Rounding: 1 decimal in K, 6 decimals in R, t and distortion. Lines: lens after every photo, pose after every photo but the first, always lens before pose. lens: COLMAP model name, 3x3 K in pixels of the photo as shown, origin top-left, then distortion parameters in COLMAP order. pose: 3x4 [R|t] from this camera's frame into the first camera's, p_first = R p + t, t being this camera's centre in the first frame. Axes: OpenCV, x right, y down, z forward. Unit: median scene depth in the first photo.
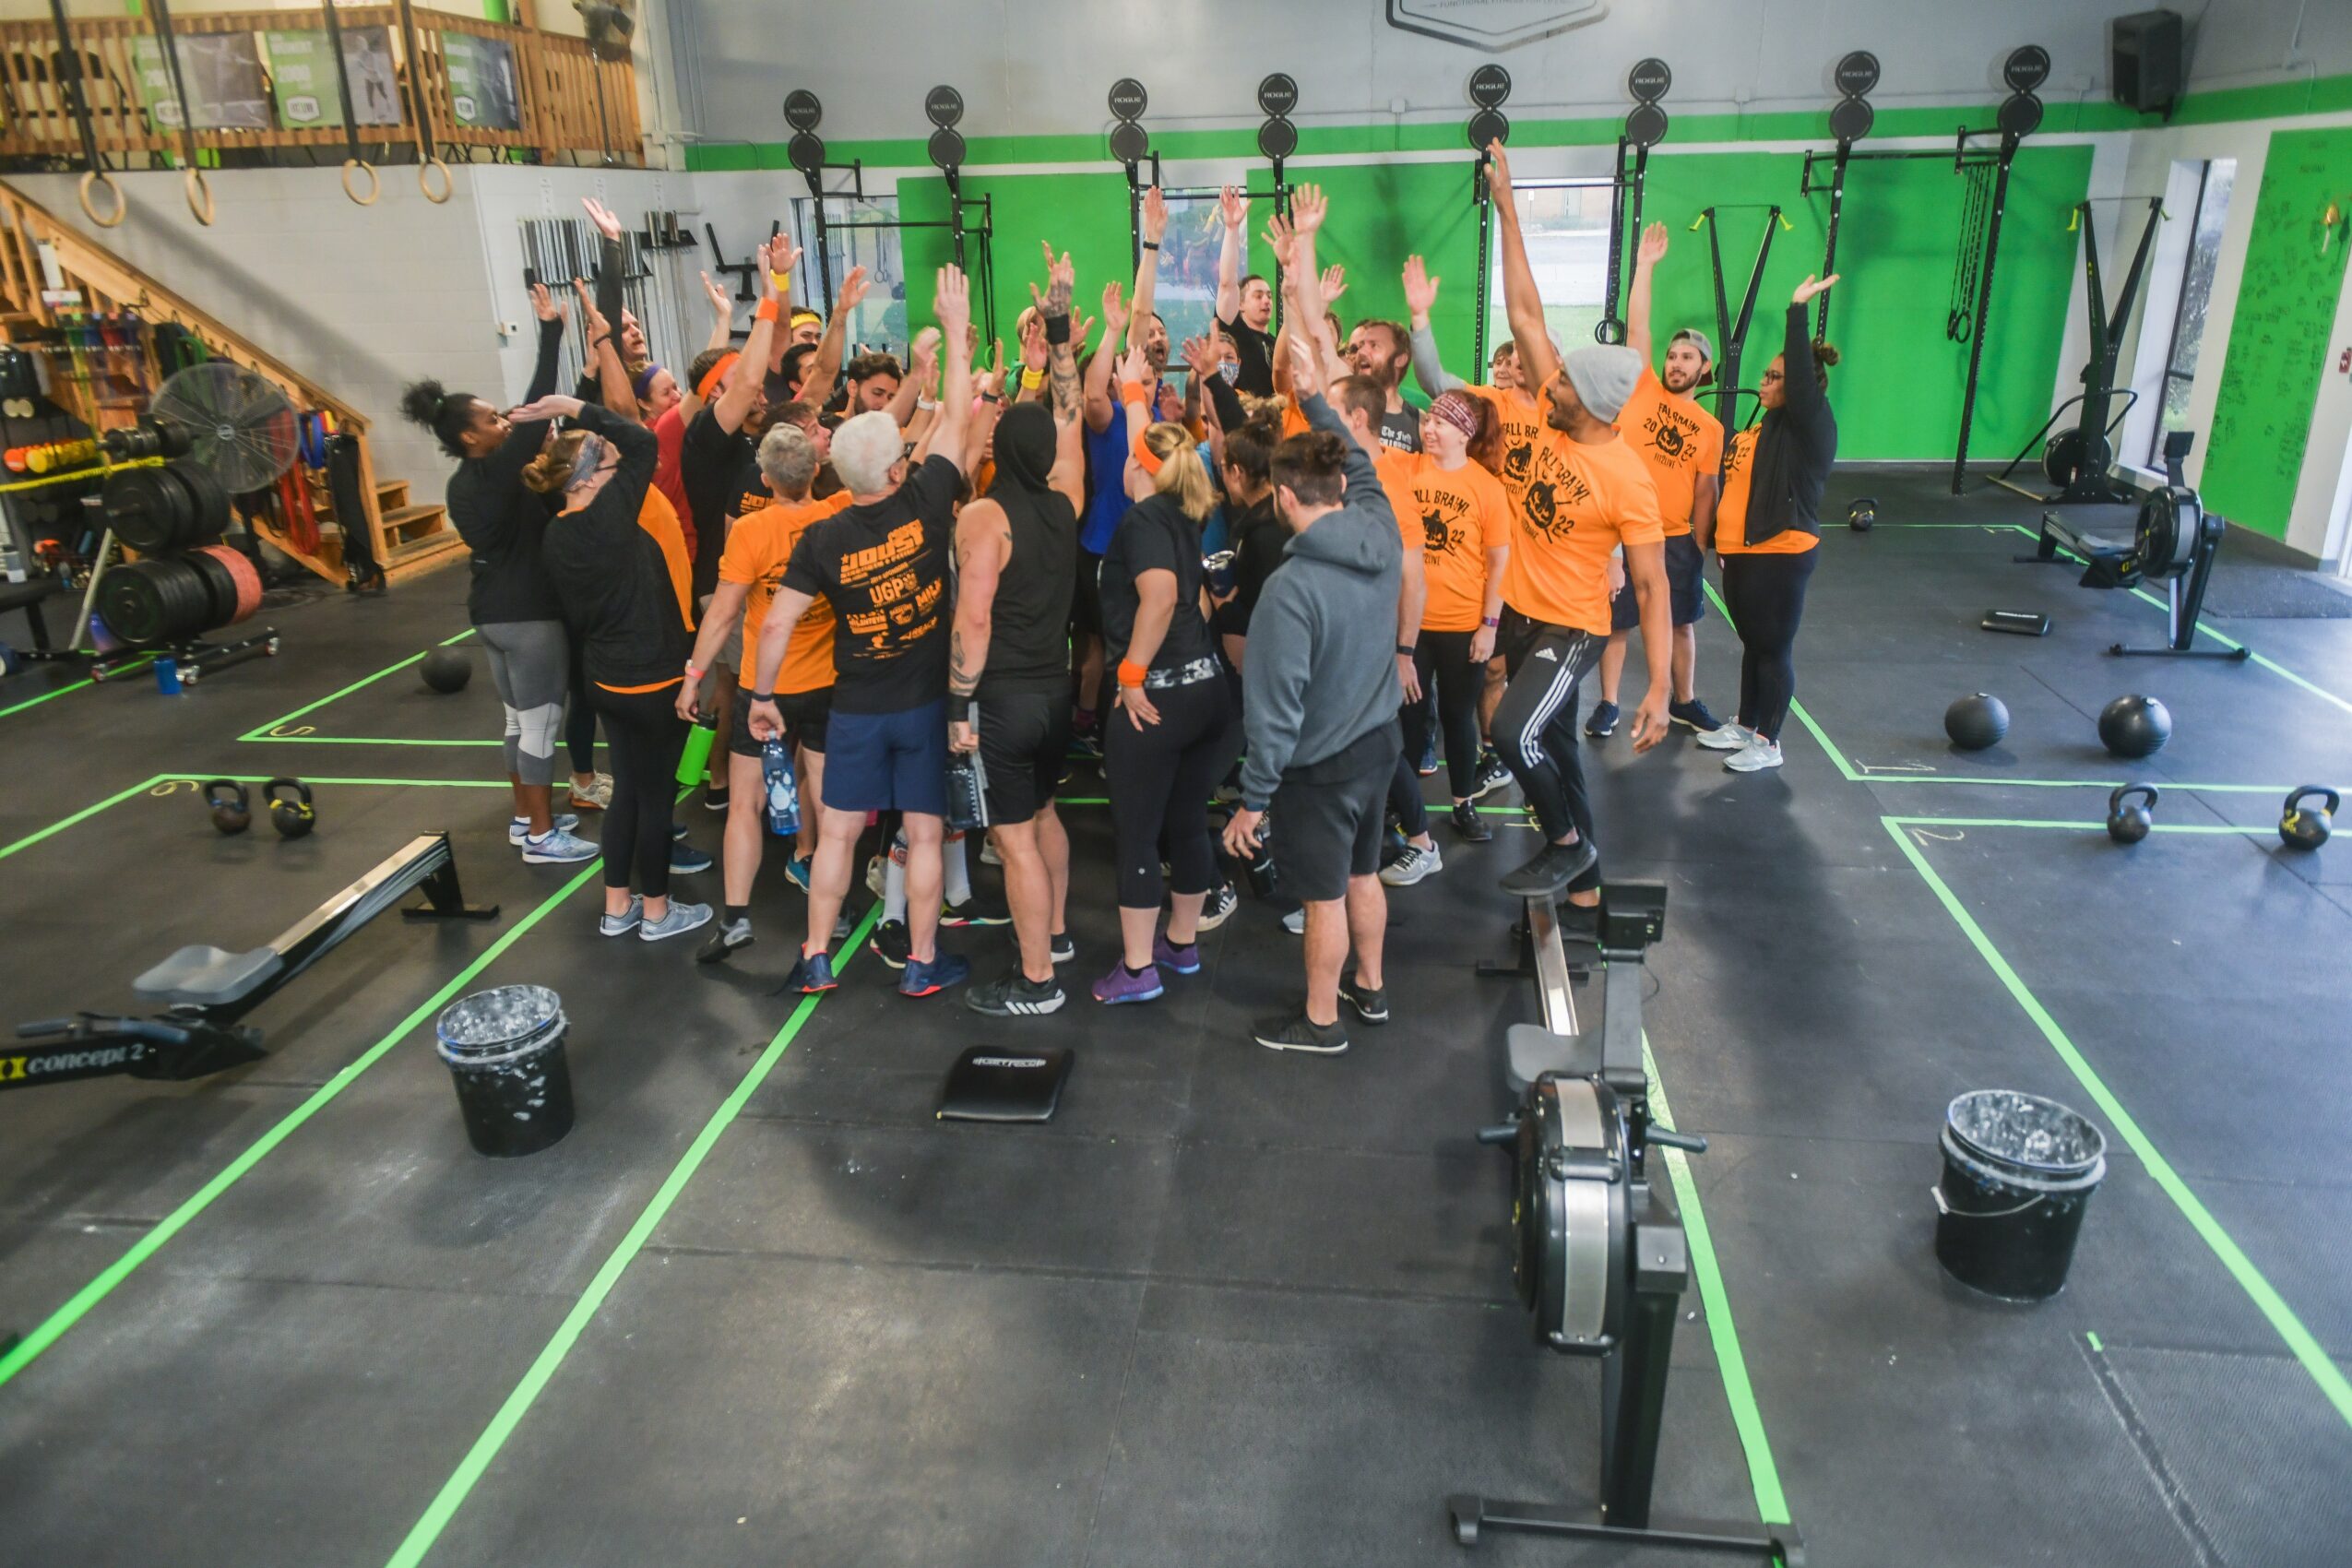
lens RADIAL K [[1611.4, 0, 1176.0], [0, 1611.4, 784.0], [0, 0, 1]] dist [0.013340, -0.002414]
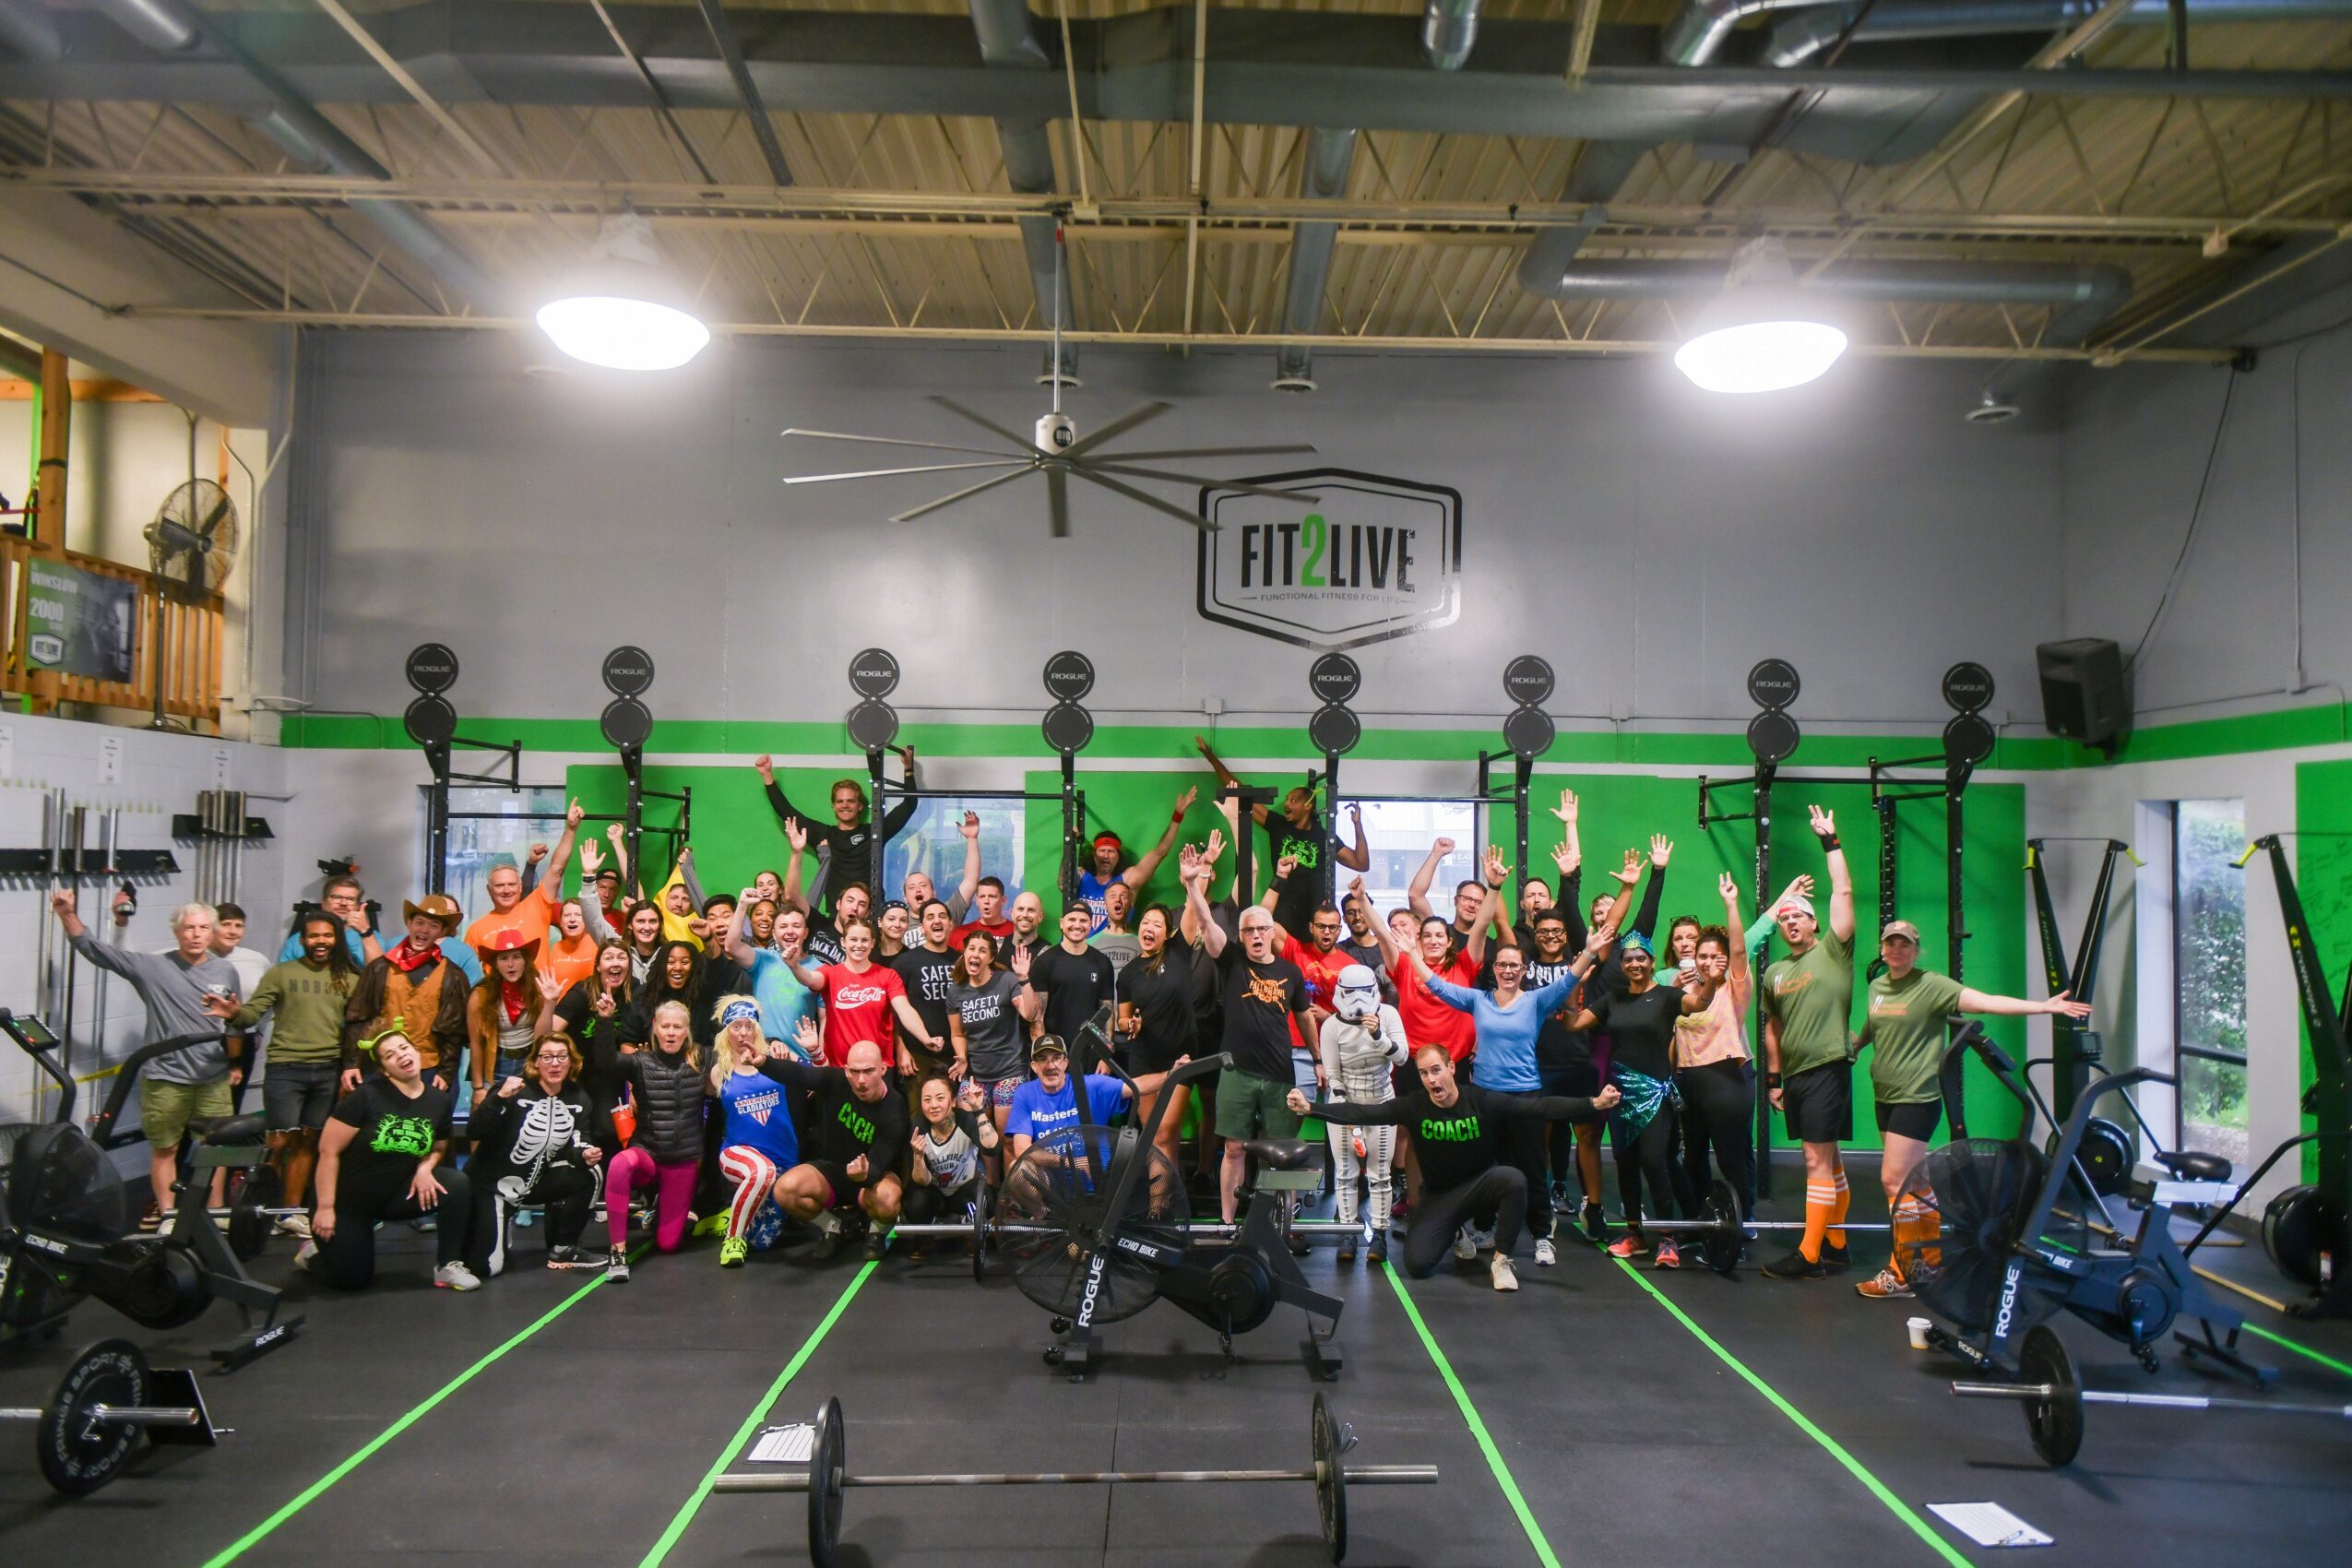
lens RADIAL K [[1611.4, 0, 1176.0], [0, 1611.4, 784.0], [0, 0, 1]] dist [0.013340, -0.002414]
pose [[0.989693, 0.041080, 0.137185, 0.009111], [0.014727, 0.923696, -0.382843, -0.073790], [-0.142444, 0.380917, 0.913571, 0.280544]]
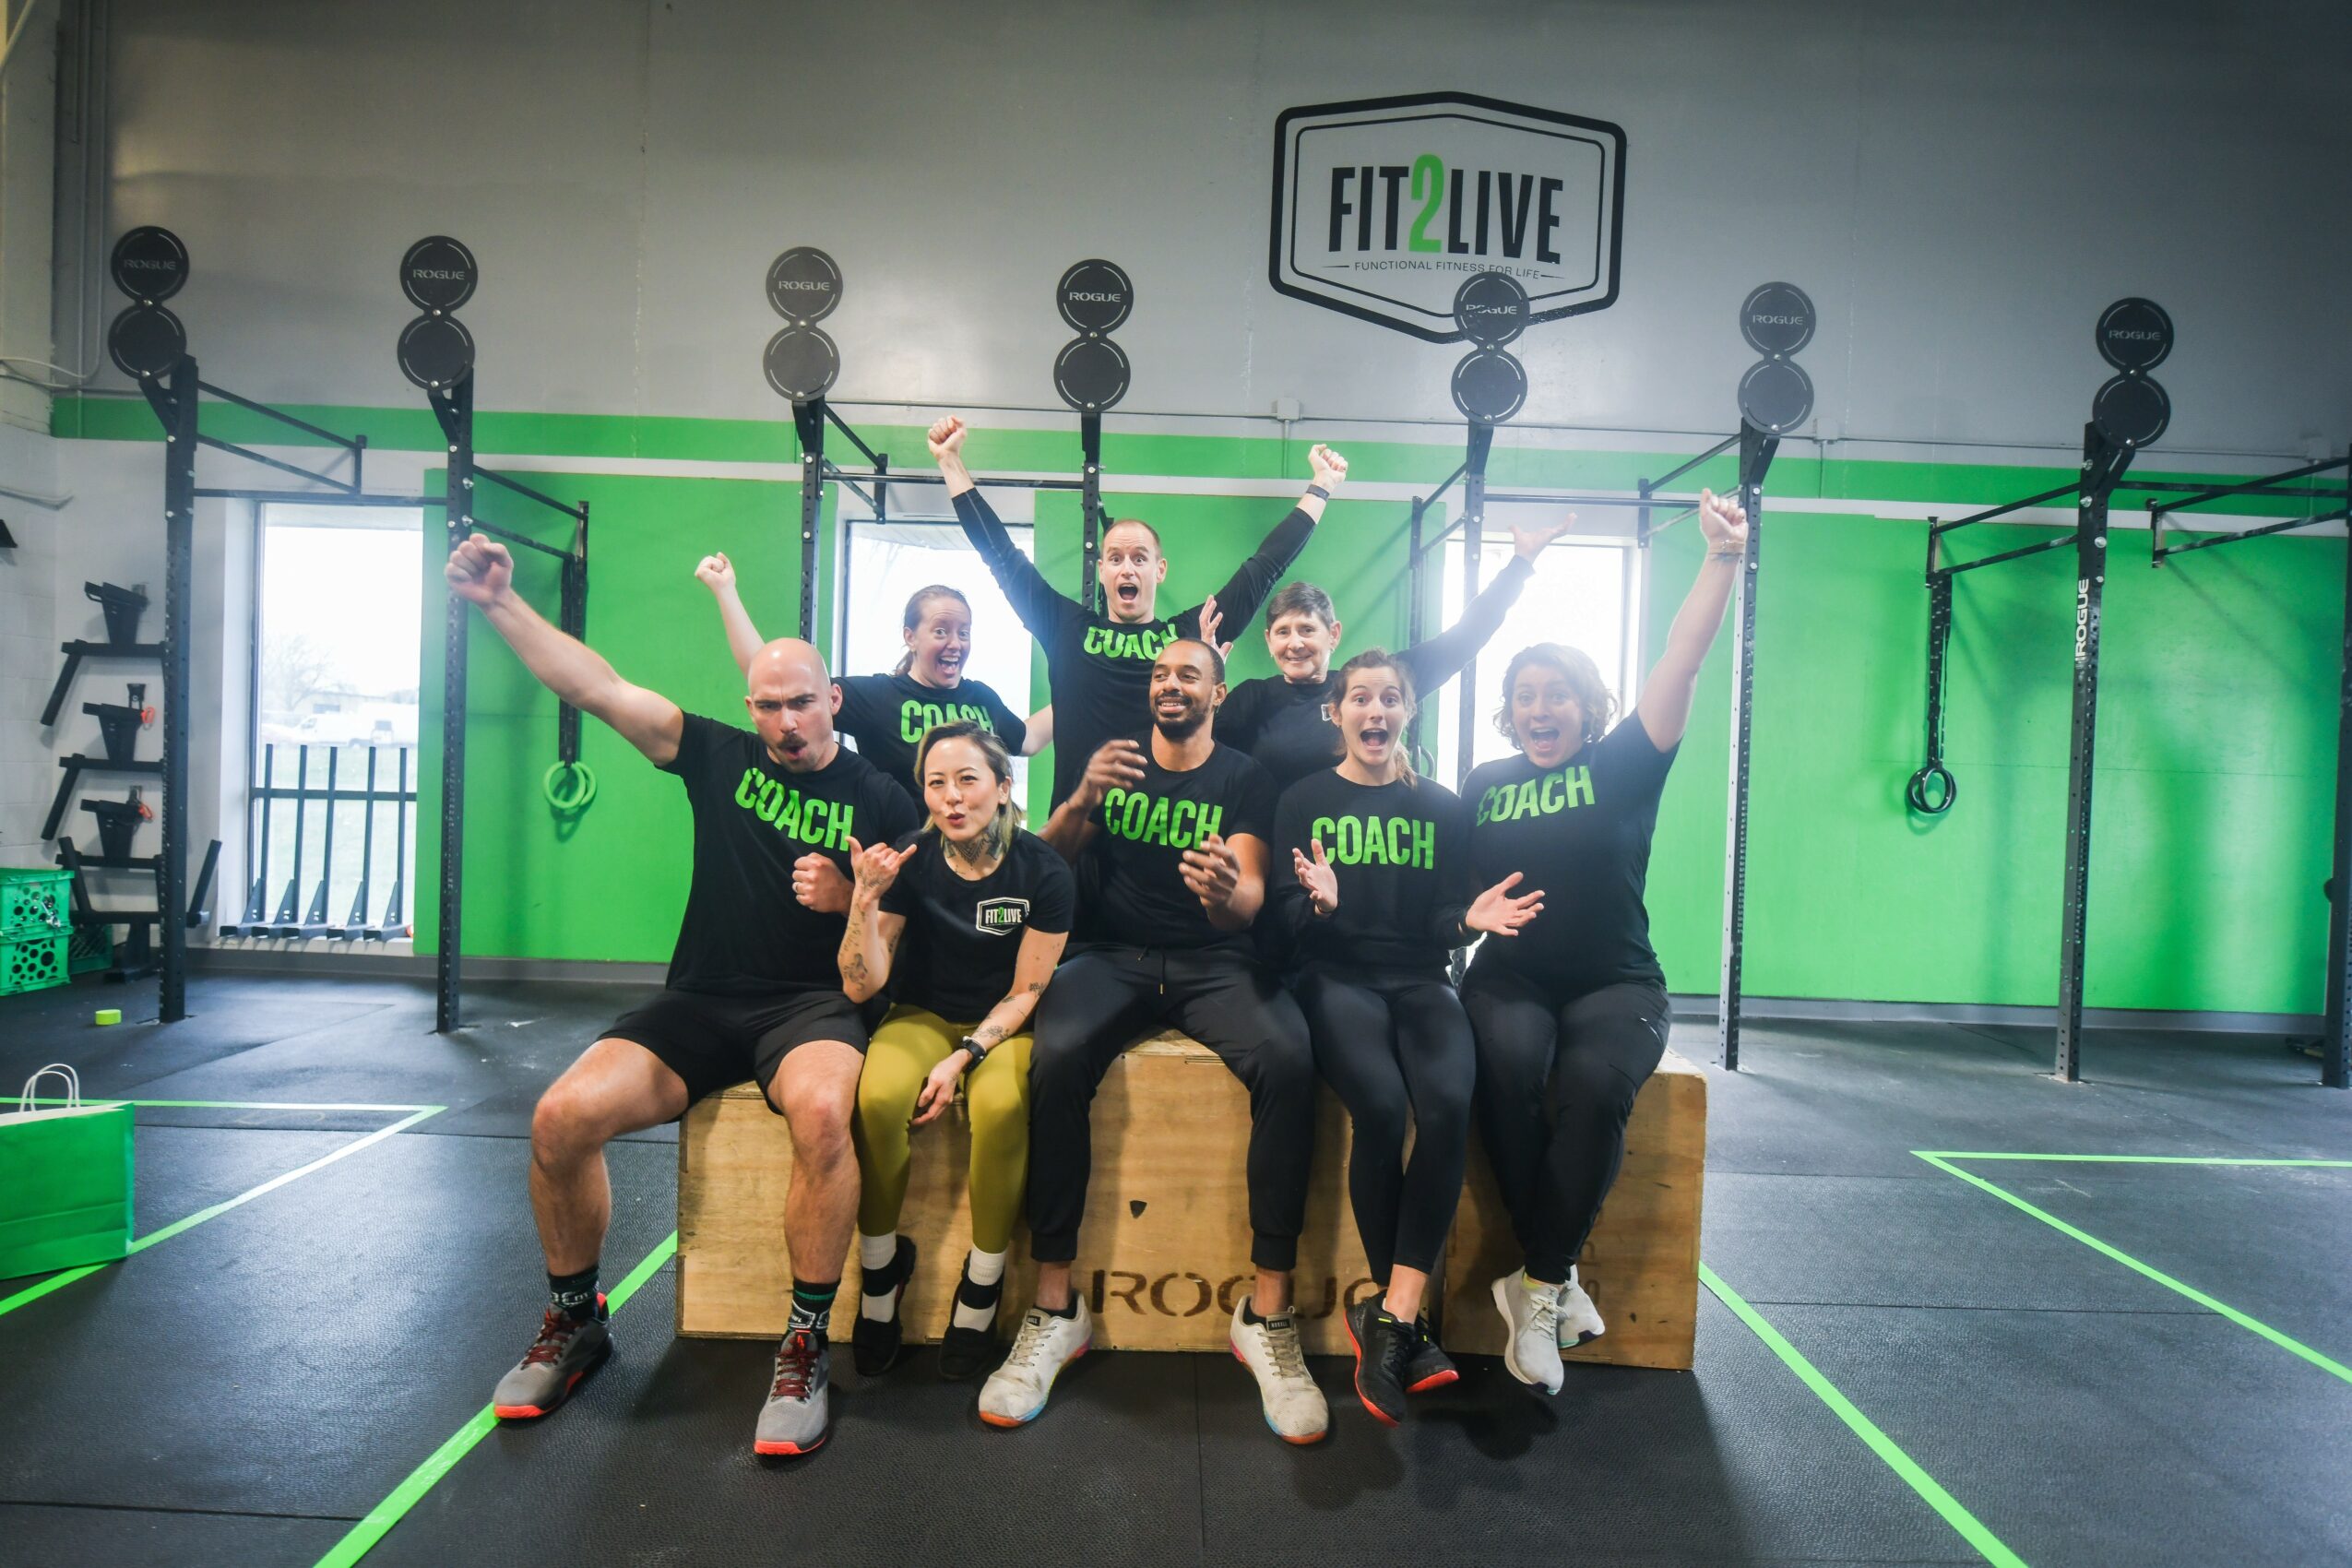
lens RADIAL K [[1201.4, 0, 1178.6], [0, 1201.4, 786.0], [0, 0, 1]] dist [0.005316, -0.016539]
pose [[0.988565, 0.052497, 0.141364, 0.040579], [-0.004144, 0.946550, -0.322531, -0.140830], [-0.150740, 0.318257, 0.935943, 0.639091]]
